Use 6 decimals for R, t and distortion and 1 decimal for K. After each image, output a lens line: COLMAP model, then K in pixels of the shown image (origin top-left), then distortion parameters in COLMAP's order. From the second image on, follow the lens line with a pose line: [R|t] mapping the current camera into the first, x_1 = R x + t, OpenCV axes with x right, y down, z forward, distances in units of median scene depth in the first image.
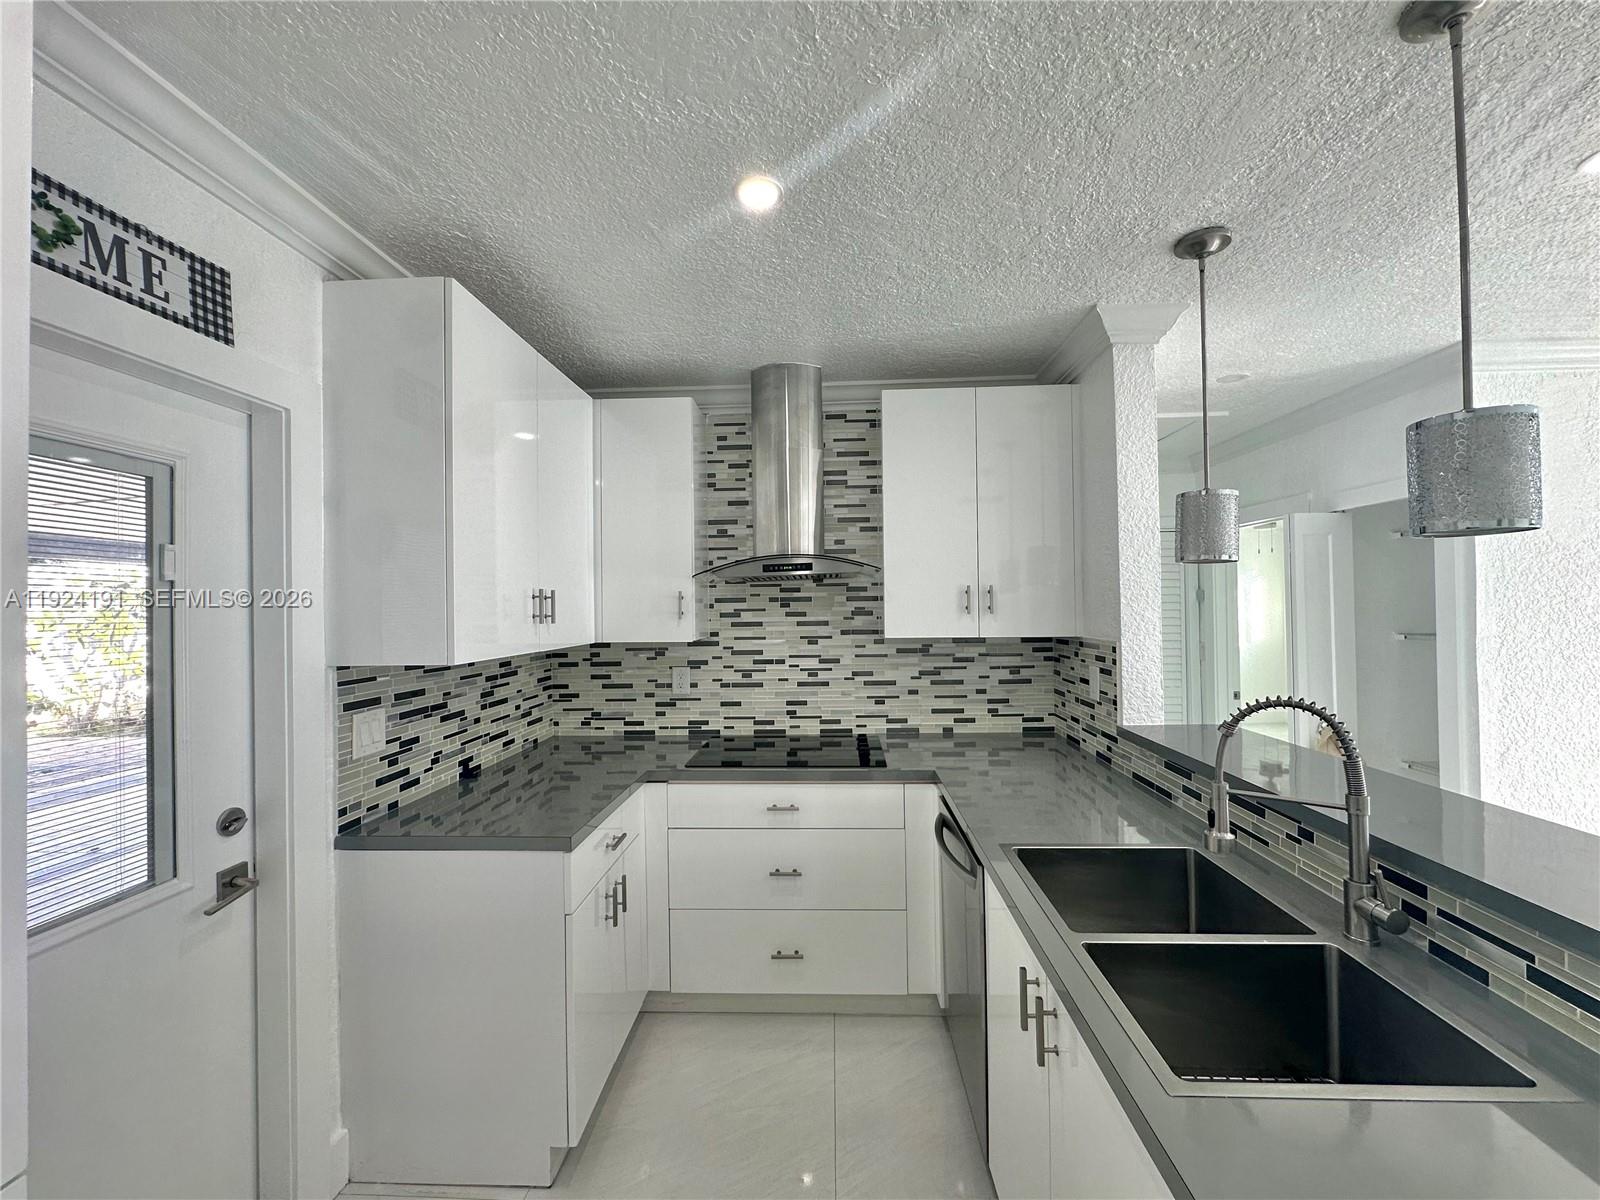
lens RADIAL K [[637.6, 0, 802.3], [0, 637.6, 600.5], [0, 0, 1]] dist [-0.006417, 0.001524]
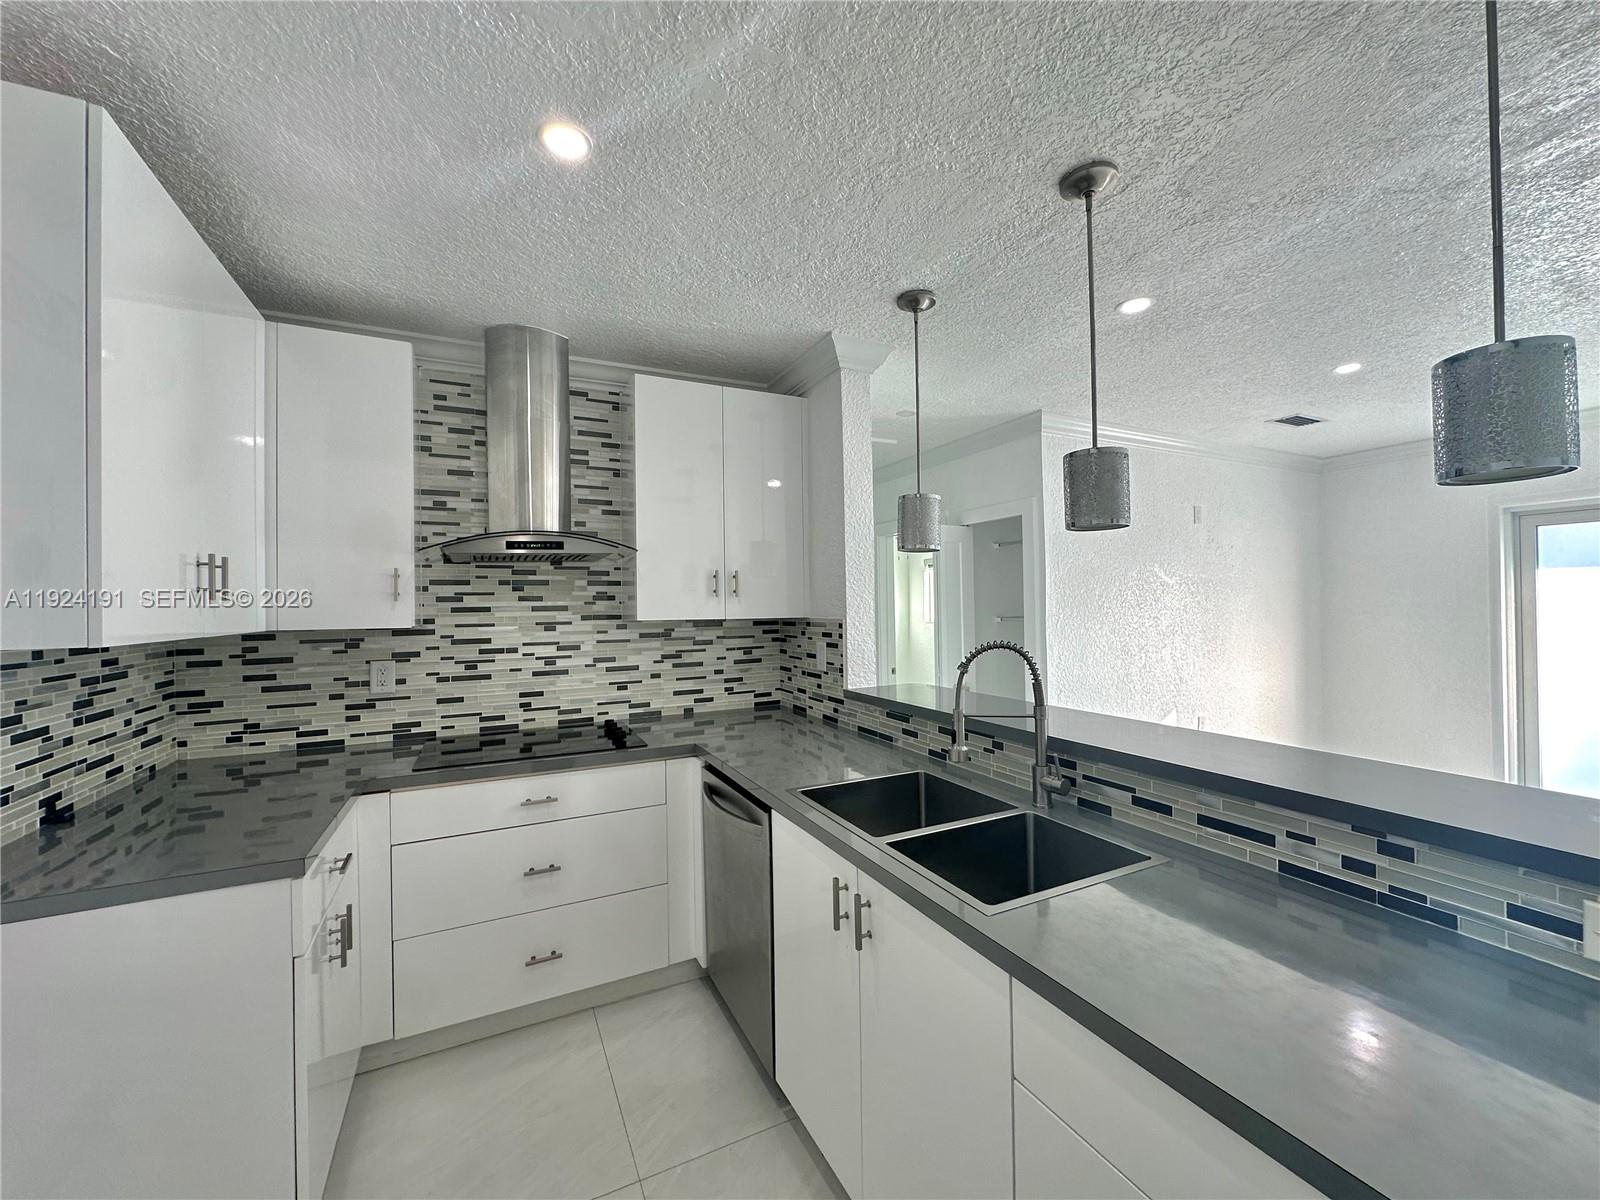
lens RADIAL K [[637.6, 0, 801.0], [0, 637.6, 600.1], [0, 0, 1]] dist [-0.006417, 0.001524]
pose [[0.875046, 0.004773, 0.484016, -0.147180], [-0.001784, 0.999976, -0.006636, 0.036988], [-0.484036, 0.004944, 0.875034, -0.002446]]
